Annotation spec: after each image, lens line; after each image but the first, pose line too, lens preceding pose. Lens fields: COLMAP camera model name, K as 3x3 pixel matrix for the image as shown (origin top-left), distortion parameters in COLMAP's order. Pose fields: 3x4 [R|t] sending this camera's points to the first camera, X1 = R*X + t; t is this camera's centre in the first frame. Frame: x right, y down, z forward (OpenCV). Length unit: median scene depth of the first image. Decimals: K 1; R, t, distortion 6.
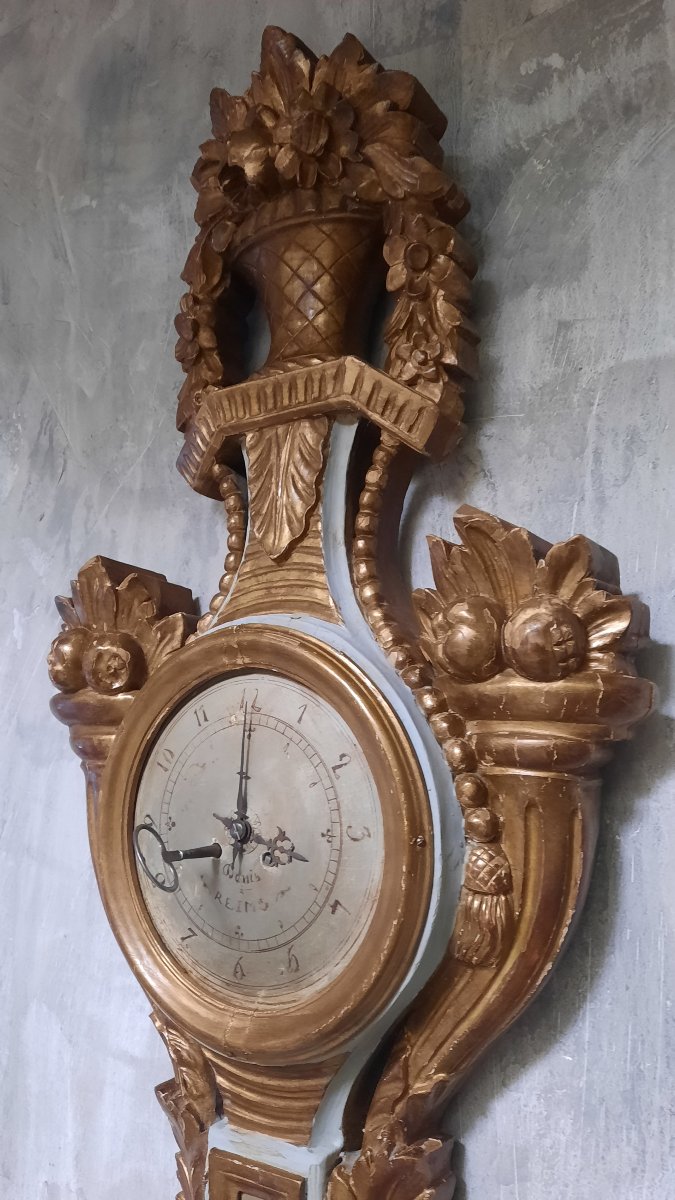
lens RADIAL K [[894.1, 0, 337.7], [0, 894.1, 608.4], [0, 0, 1]] dist [0.063439, -0.063990]
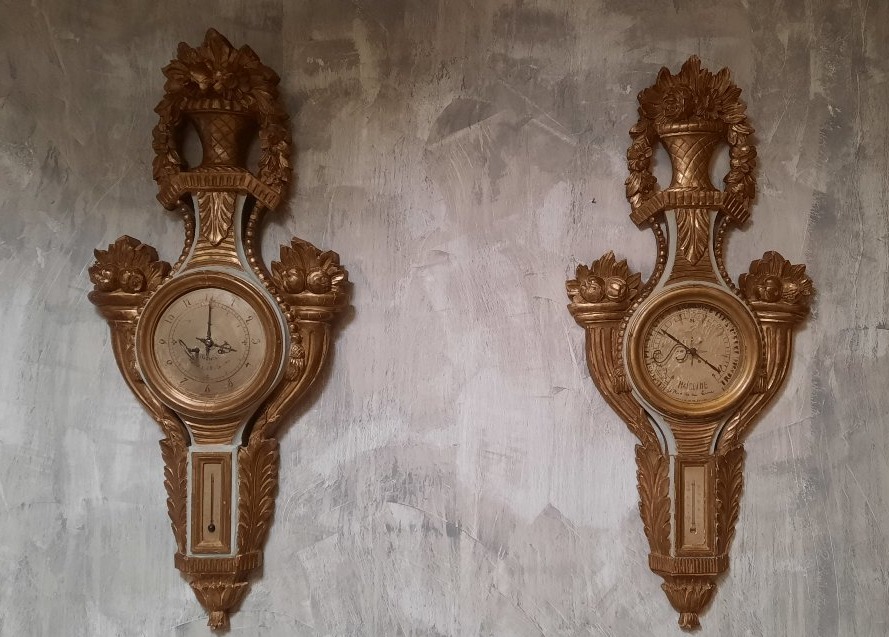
lens RADIAL K [[898.7, 0, 511.5], [0, 898.7, 336.9], [0, 0, 1]] dist [0.043532, 0.000000]
pose [[0.843750, -0.003456, 0.536725, -0.760978], [-0.075273, 0.989335, 0.124701, -0.184049], [-0.531431, -0.145617, 0.834492, -1.738426]]
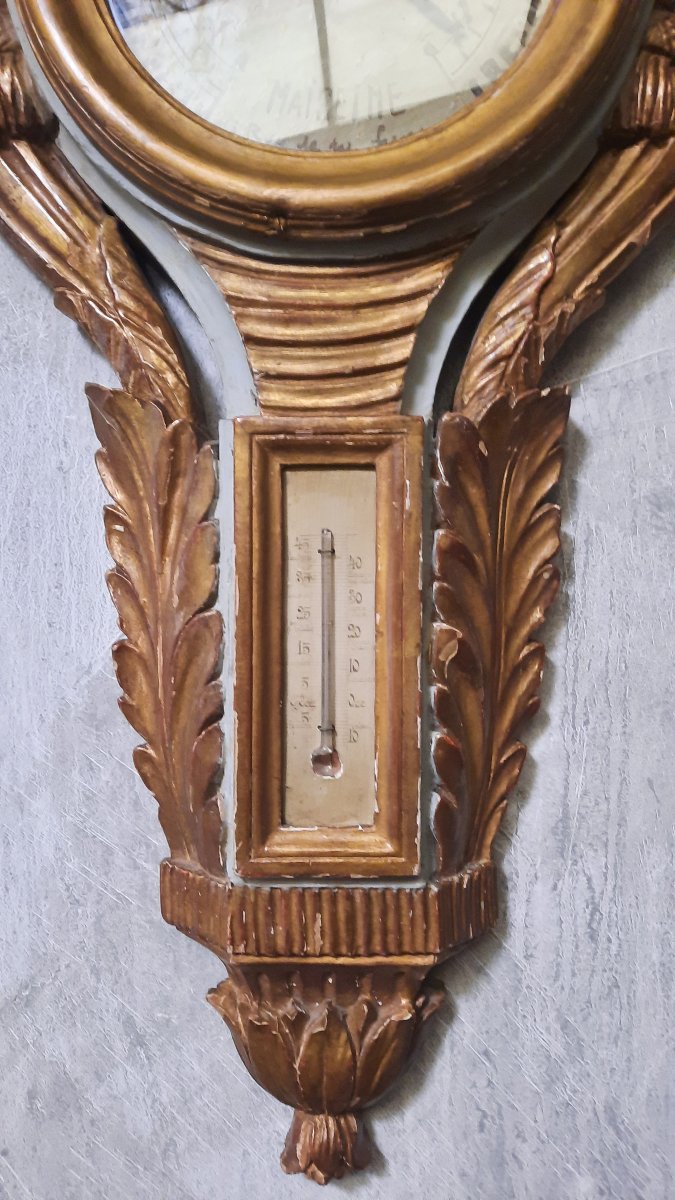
lens RADIAL K [[894.1, 0, 351.0], [0, 894.1, 601.7], [0, 0, 1]] dist [0.063439, -0.063990]
pose [[0.875133, -0.022455, 0.483361, 0.914331], [-0.067989, 0.983307, 0.168774, 0.495632], [-0.479082, -0.180563, 0.858998, -0.321266]]
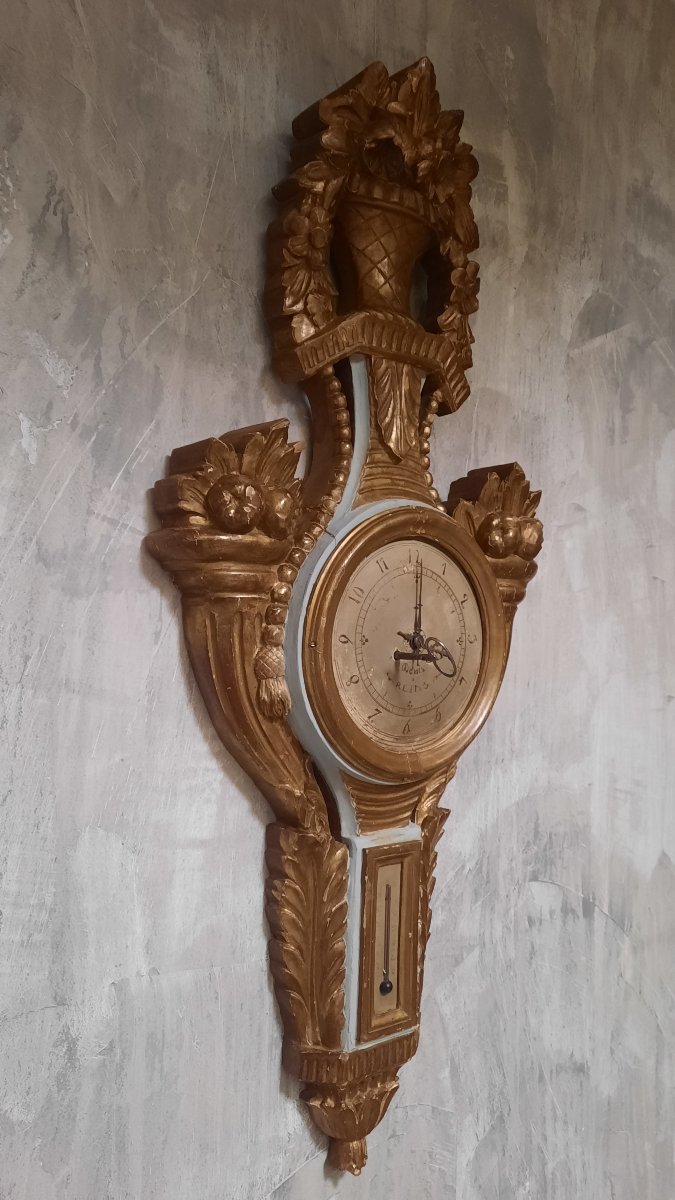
lens RADIAL K [[894.1, 0, 338.5], [0, 894.1, 602.3], [0, 0, 1]] dist [0.063439, -0.063990]
pose [[0.342616, 0.012496, 0.939393, -1.445425], [-0.162607, 0.985609, 0.046195, 0.119735], [-0.925296, -0.168579, 0.339717, 0.555837]]
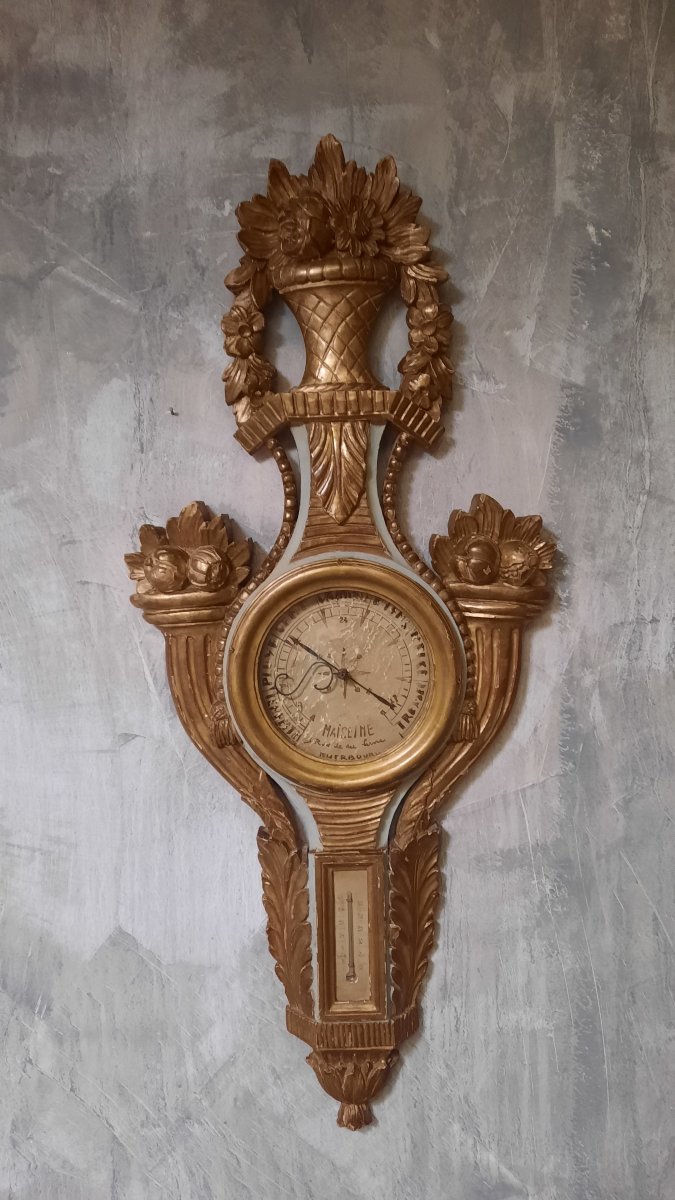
lens RADIAL K [[894.1, 0, 352.1], [0, 894.1, 601.0], [0, 0, 1]] dist [0.063439, -0.063990]
pose [[0.866635, -0.067278, 0.494386, 0.434023], [-0.044161, 0.976635, 0.210316, -0.296034], [-0.496984, -0.204100, 0.843415, -1.045686]]
